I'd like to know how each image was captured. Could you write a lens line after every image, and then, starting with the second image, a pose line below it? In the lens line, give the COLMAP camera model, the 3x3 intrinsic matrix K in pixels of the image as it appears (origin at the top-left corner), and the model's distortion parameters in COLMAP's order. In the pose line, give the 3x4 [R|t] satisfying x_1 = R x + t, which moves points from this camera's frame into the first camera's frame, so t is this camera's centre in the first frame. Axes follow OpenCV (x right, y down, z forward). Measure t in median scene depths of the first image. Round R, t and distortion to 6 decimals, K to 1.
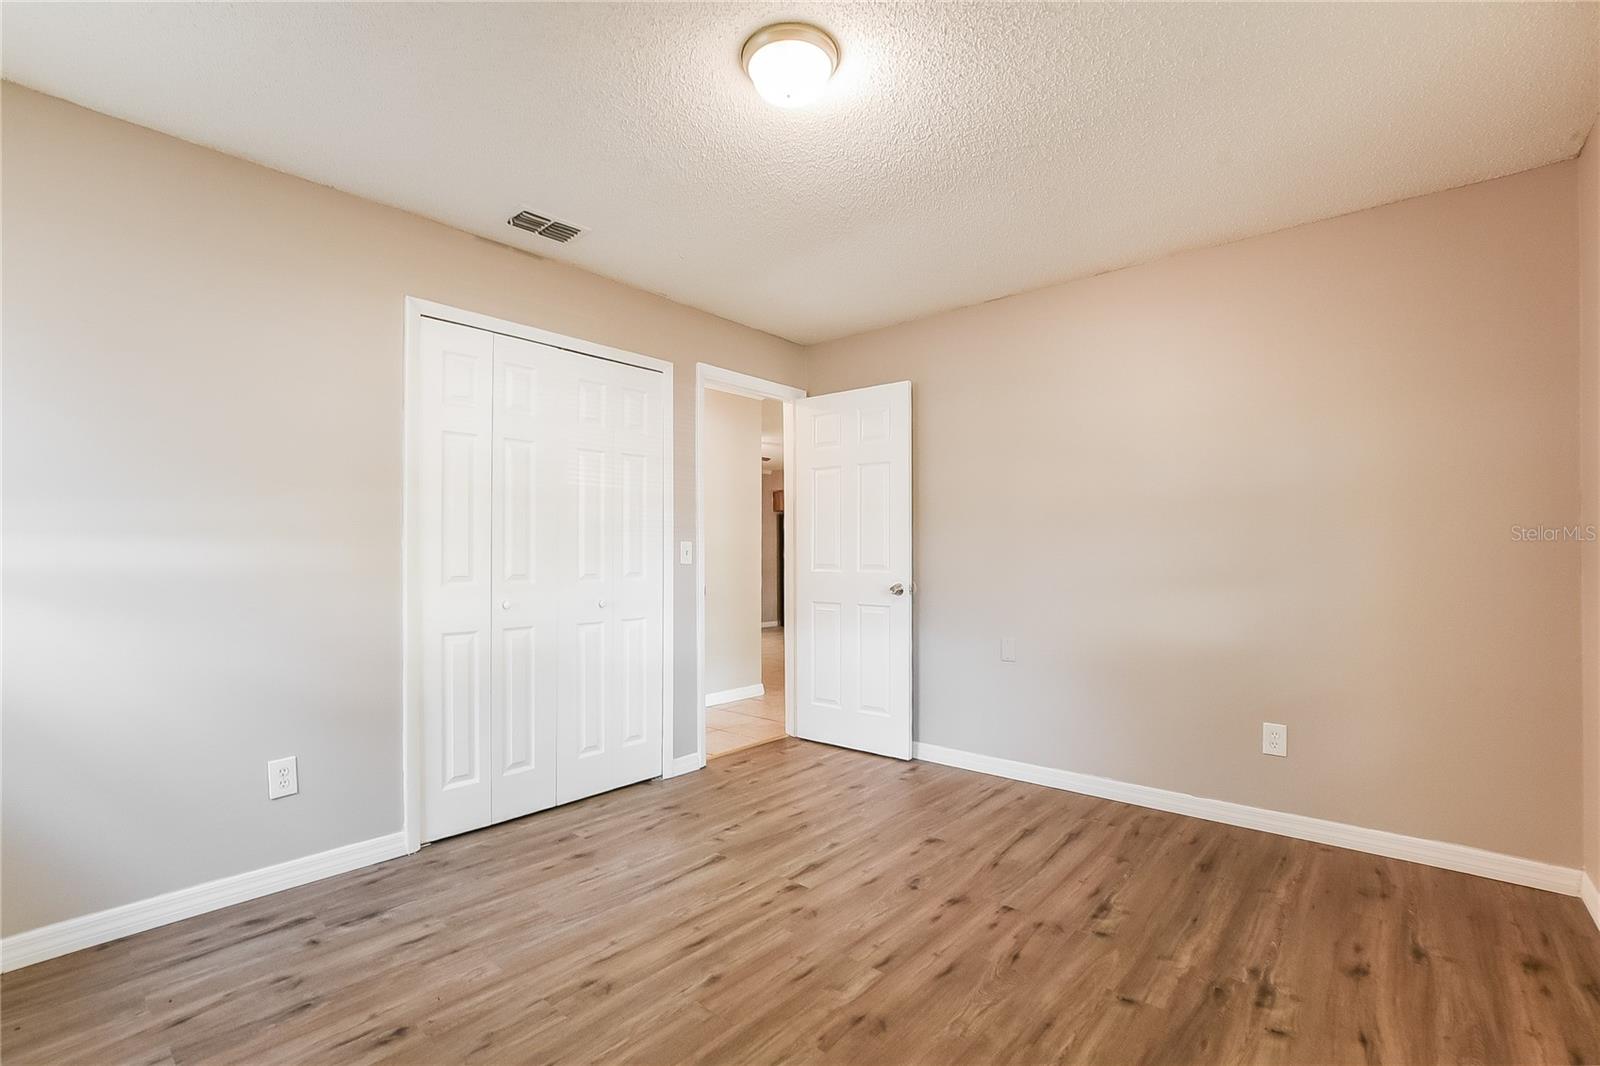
lens RADIAL K [[712.4, 0, 805.5], [0, 712.4, 541.2], [0, 0, 1]] dist [0.000160, 0.000373]
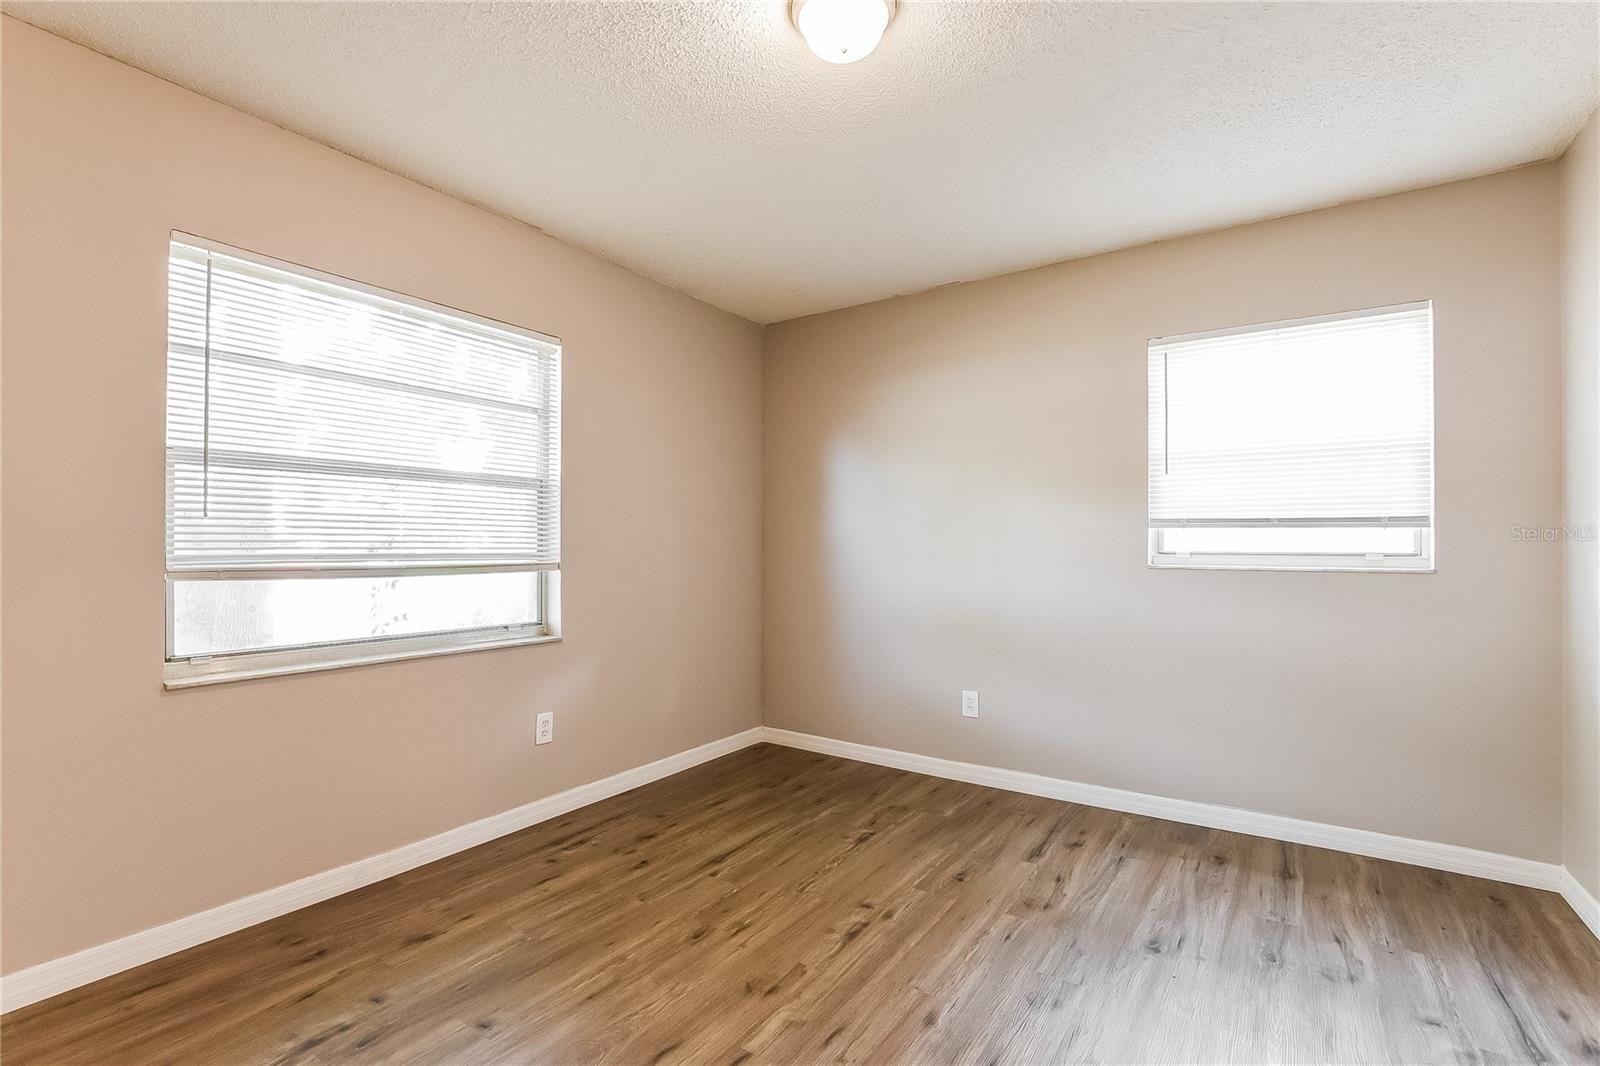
lens RADIAL K [[712.4, 0, 807.9], [0, 712.4, 538.0], [0, 0, 1]] dist [0.000160, 0.000373]
pose [[-0.993457, -0.002316, -0.114182, 0.138143], [0.000371, 0.999724, -0.023509, 0.025326], [0.114205, -0.023397, -0.993182, 2.013576]]
